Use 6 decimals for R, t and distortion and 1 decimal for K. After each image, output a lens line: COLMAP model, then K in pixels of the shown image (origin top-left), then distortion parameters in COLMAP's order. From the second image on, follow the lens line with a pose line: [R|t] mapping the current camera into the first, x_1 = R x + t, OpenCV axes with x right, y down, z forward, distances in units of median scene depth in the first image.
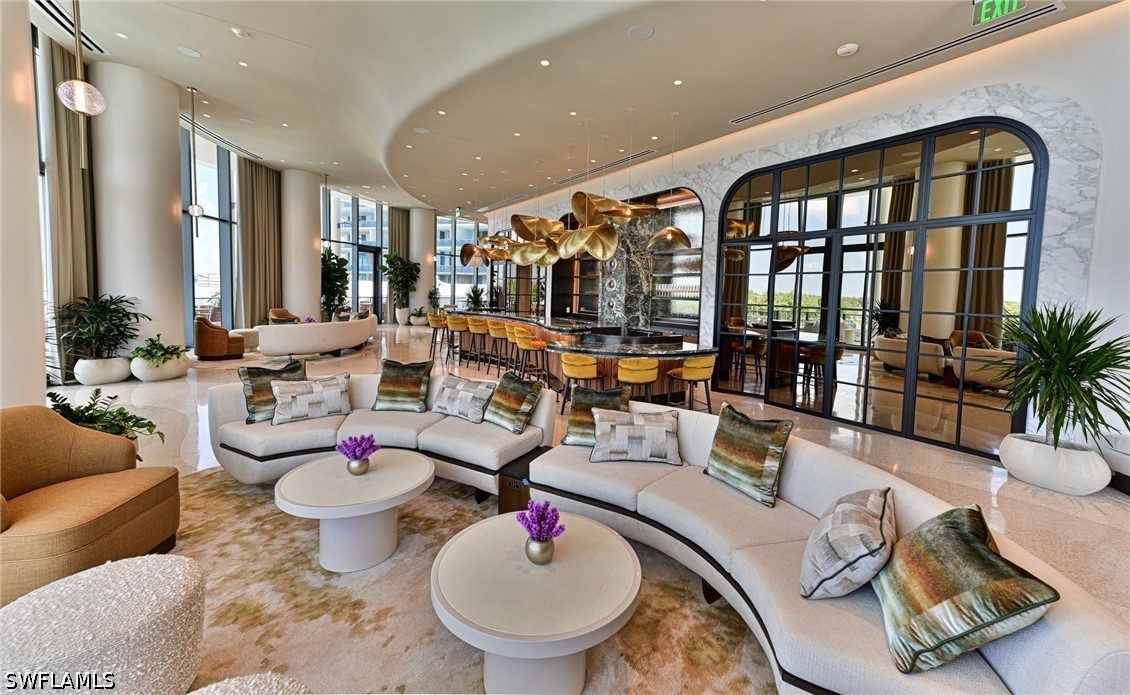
lens RADIAL K [[446.2, 0, 566.4], [0, 446.2, 315.8], [0, 0, 1]] dist [0.015300, -0.000232]
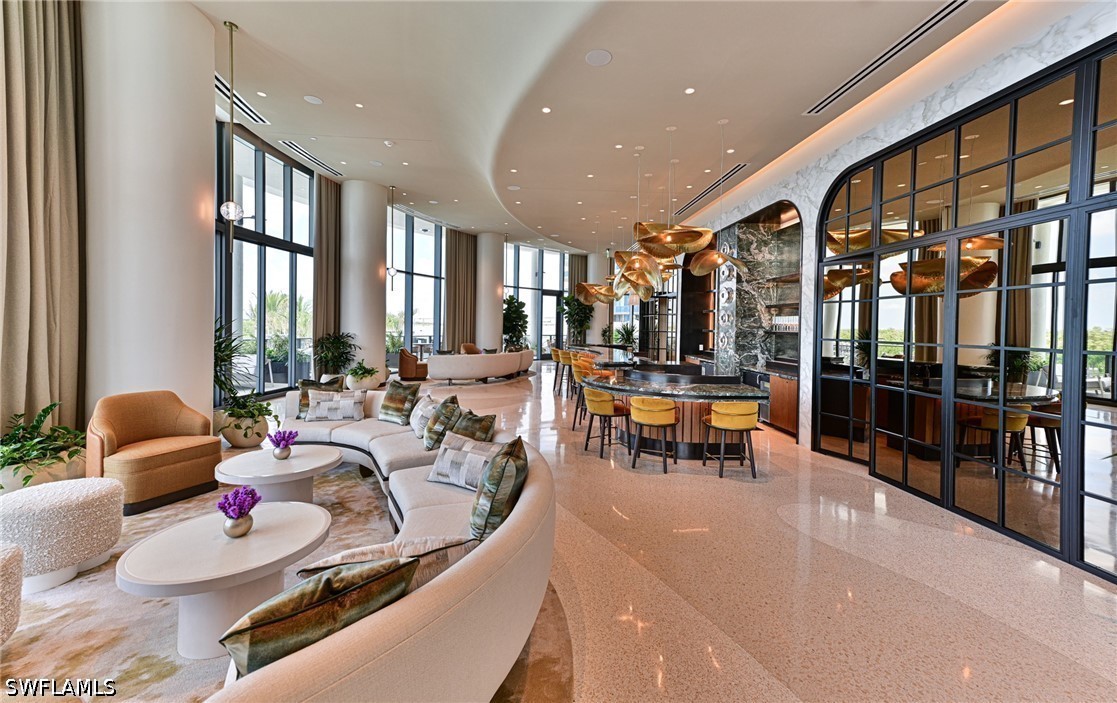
lens RADIAL K [[442.7, 0, 556.1], [0, 442.7, 330.8], [0, 0, 1]] dist [0.015389, 0.000070]
pose [[0.863528, -0.006706, -0.504257, 0.338277], [-0.021065, 0.998559, -0.049353, 0.006580], [0.503861, 0.053240, 0.862142, 0.088838]]
